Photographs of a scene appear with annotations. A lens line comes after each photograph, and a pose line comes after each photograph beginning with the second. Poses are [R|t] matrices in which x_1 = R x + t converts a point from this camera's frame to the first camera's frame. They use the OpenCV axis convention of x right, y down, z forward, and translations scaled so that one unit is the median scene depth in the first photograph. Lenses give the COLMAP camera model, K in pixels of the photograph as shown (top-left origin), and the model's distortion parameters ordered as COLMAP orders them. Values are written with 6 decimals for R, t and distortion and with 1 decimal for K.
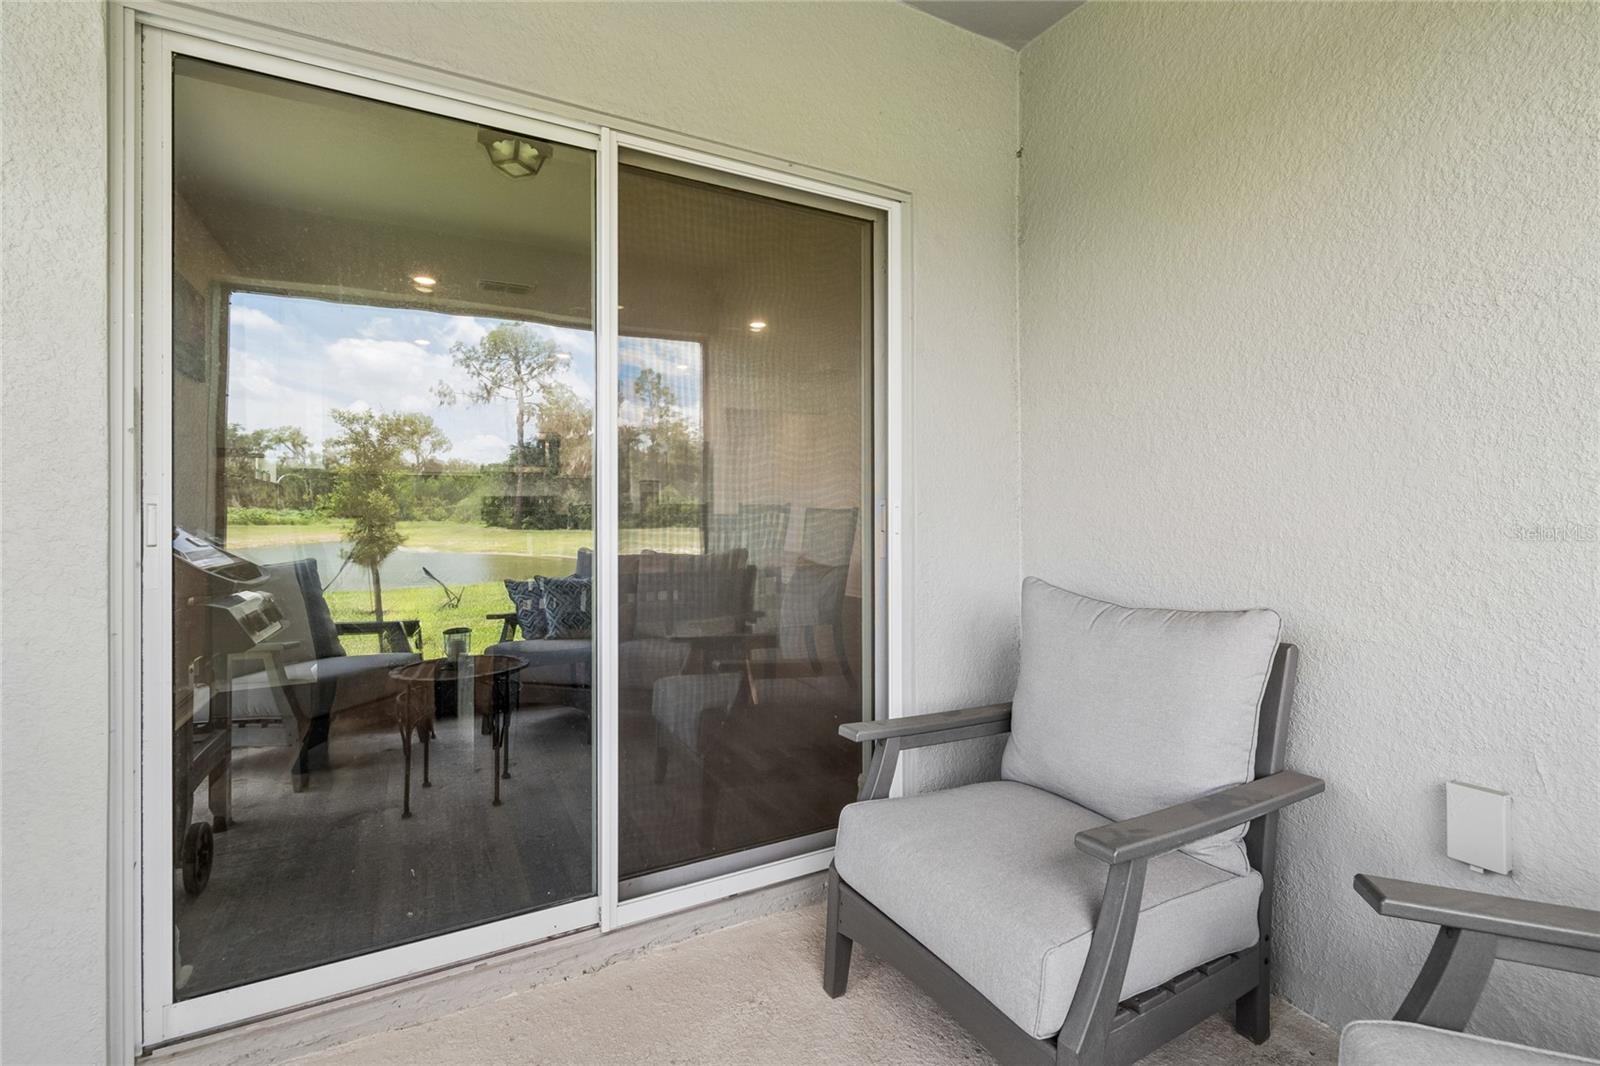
lens RADIAL K [[713.7, 0, 799.2], [0, 713.7, 518.8], [0, 0, 1]] dist [0.000692, -0.000496]
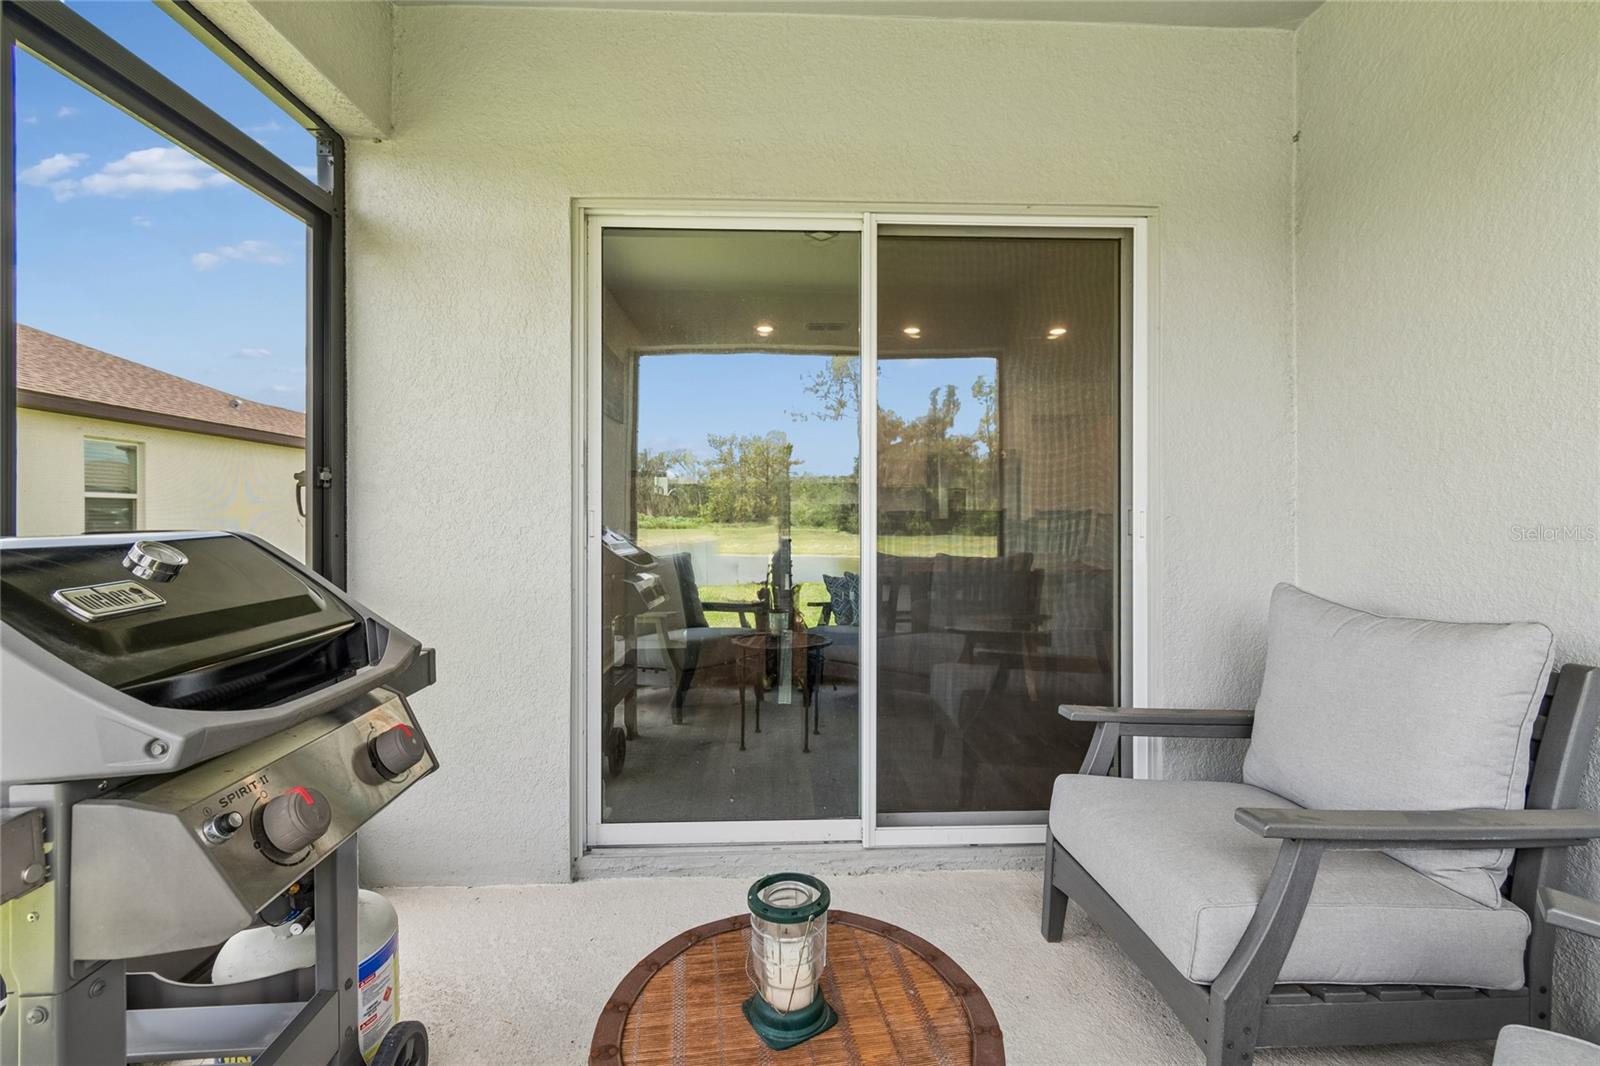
lens RADIAL K [[727.9, 0, 796.6], [0, 727.9, 538.1], [0, 0, 1]] dist [0.001972, -0.005988]
pose [[0.891687, 0.013020, -0.452466, 0.168190], [-0.006360, 0.999848, 0.016236, 0.007971], [0.452608, -0.011600, 0.891634, -0.172822]]
